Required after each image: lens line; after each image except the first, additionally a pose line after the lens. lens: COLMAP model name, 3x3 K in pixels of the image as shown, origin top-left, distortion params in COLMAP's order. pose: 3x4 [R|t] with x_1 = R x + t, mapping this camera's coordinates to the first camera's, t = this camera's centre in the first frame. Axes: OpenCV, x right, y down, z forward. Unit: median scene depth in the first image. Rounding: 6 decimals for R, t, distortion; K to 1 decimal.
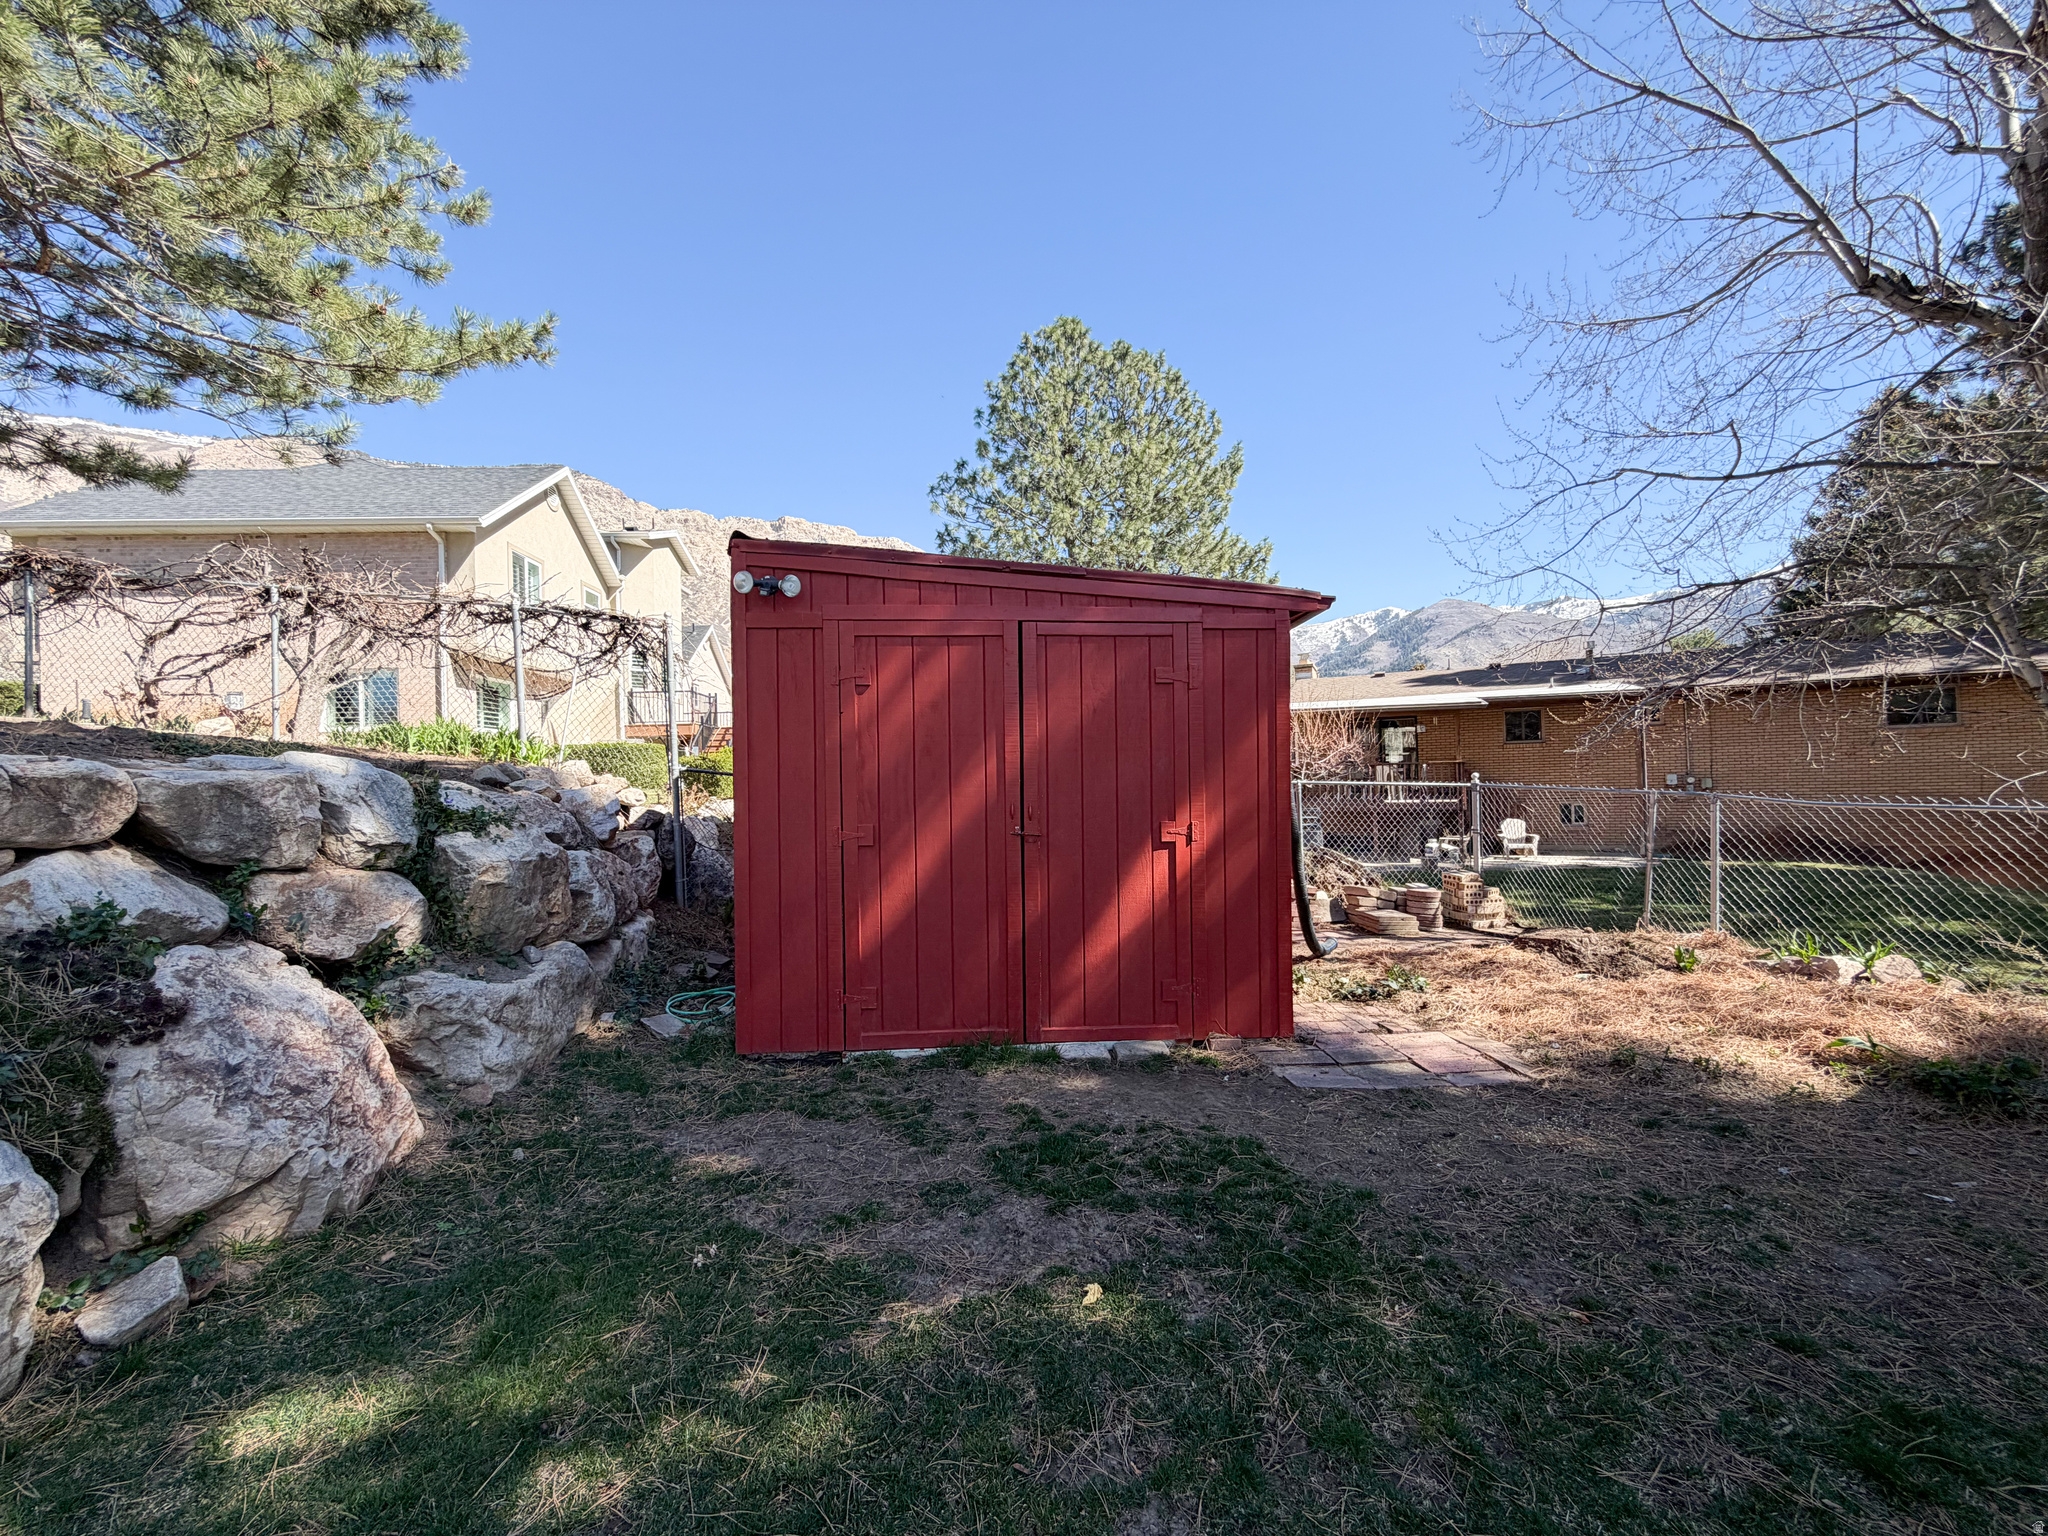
lens RADIAL K [[821.2, 0, 1024.0], [0, 821.2, 768.0], [0, 0, 1]] dist [0.001511, -0.000129]
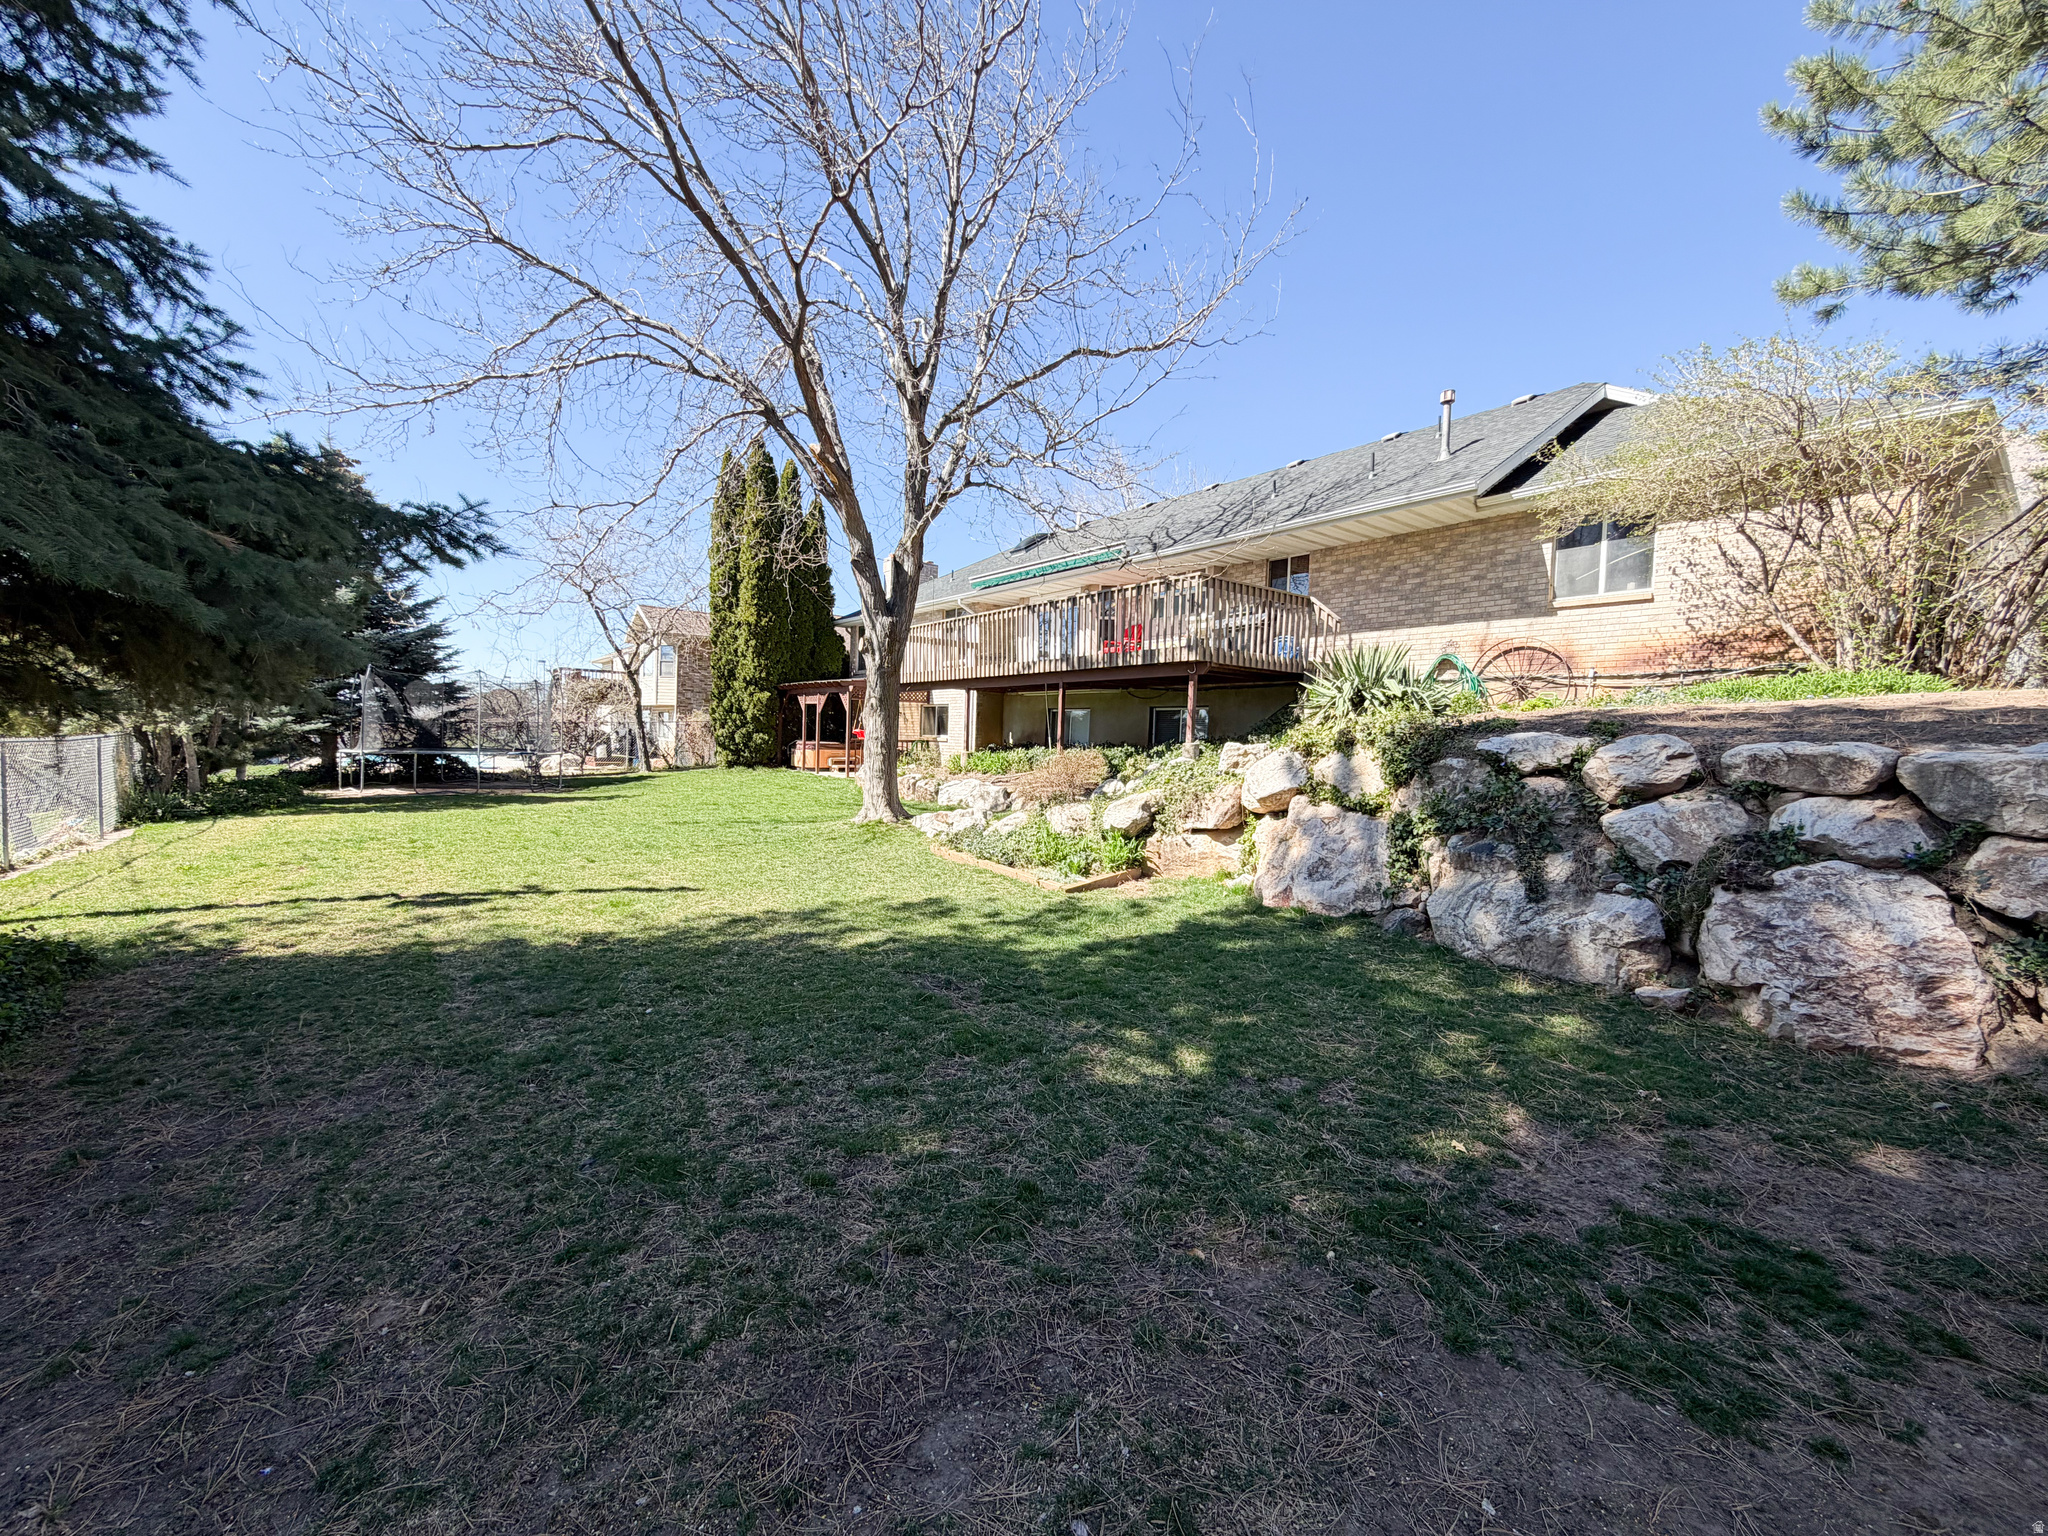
lens RADIAL K [[821.2, 0, 1024.0], [0, 821.2, 768.0], [0, 0, 1]] dist [0.001511, -0.000129]
pose [[-0.834161, 0.012765, -0.551373, 1.197939], [-0.008996, 0.999284, 0.036745, -0.009692], [0.551448, 0.035611, -0.833449, 1.457895]]
